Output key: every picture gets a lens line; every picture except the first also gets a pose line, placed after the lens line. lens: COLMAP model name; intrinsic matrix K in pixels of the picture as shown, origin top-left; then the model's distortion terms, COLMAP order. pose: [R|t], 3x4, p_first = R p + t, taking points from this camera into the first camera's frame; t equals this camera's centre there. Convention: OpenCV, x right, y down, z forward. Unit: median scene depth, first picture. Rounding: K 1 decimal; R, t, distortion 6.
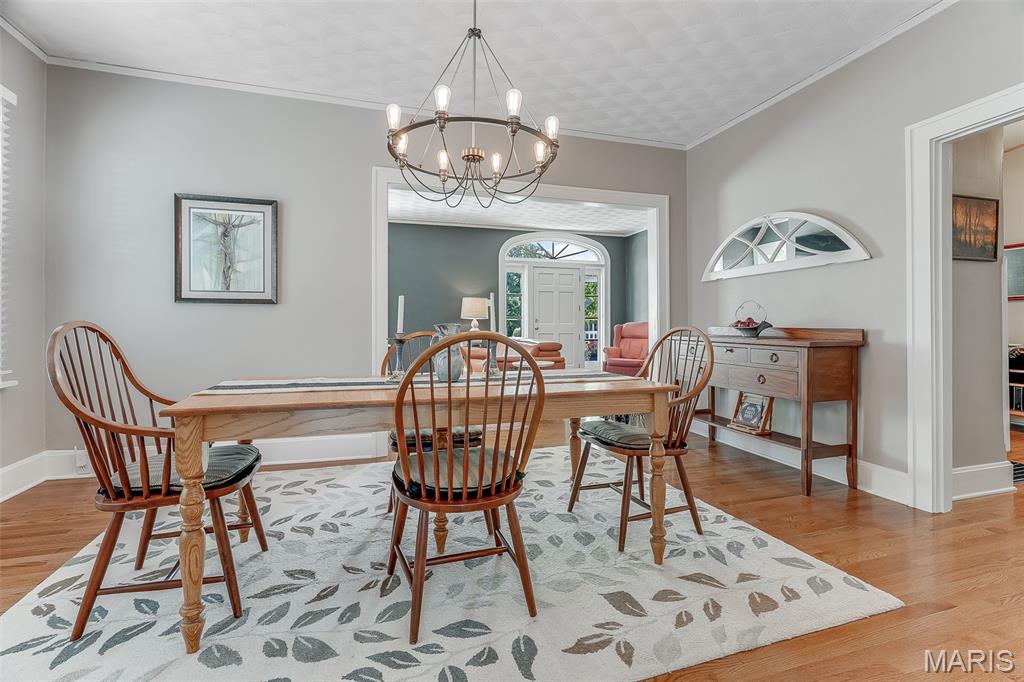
lens RADIAL K [[472.2, 0, 508.2], [0, 472.2, 318.7], [0, 0, 1]] dist [-0.000735, 0.003233]
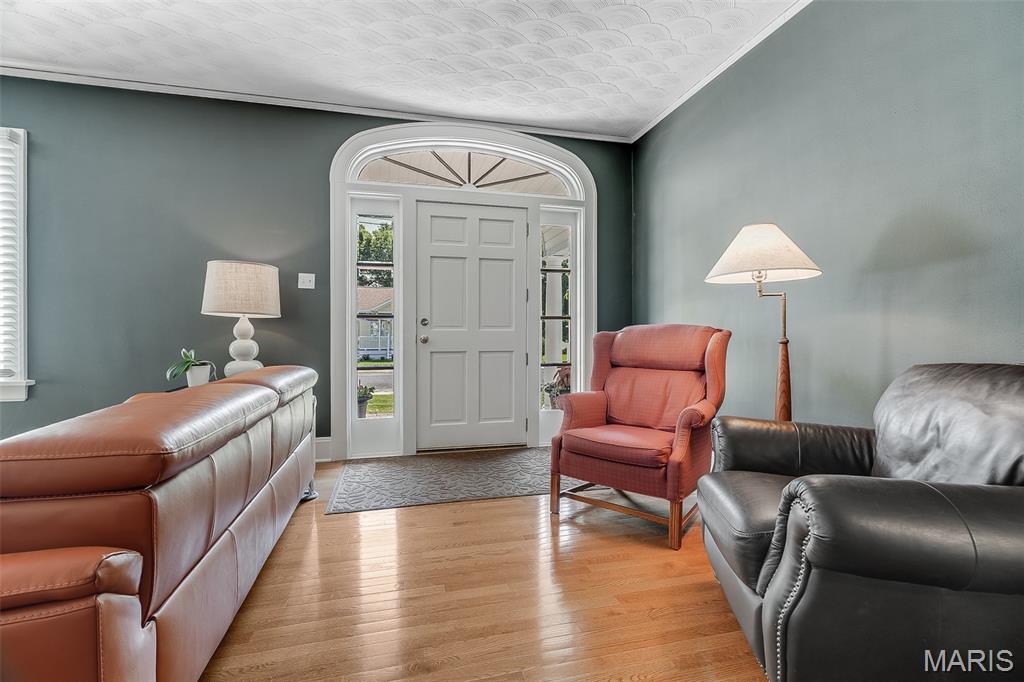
lens RADIAL K [[472.2, 0, 508.7], [0, 472.2, 330.4], [0, 0, 1]] dist [-0.000735, 0.003233]
pose [[0.999140, 0.002178, -0.041403, 0.156907], [-0.001878, 0.999972, 0.007265, 0.008216], [0.041417, -0.007181, 0.999116, 0.561859]]
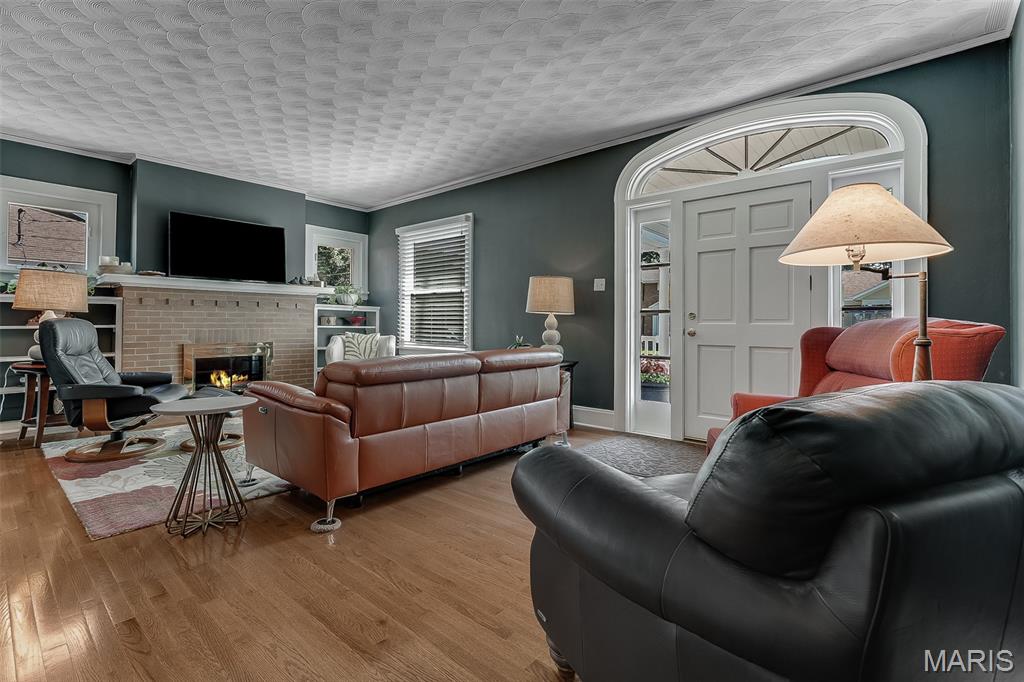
lens RADIAL K [[472.2, 0, 486.3], [0, 472.2, 317.6], [0, 0, 1]] dist [-0.000735, 0.003233]
pose [[0.510956, -0.005070, -0.859592, 0.354123], [0.001938, 0.999987, -0.004746, 0.006934], [0.859605, 0.000759, 0.510959, 0.591850]]
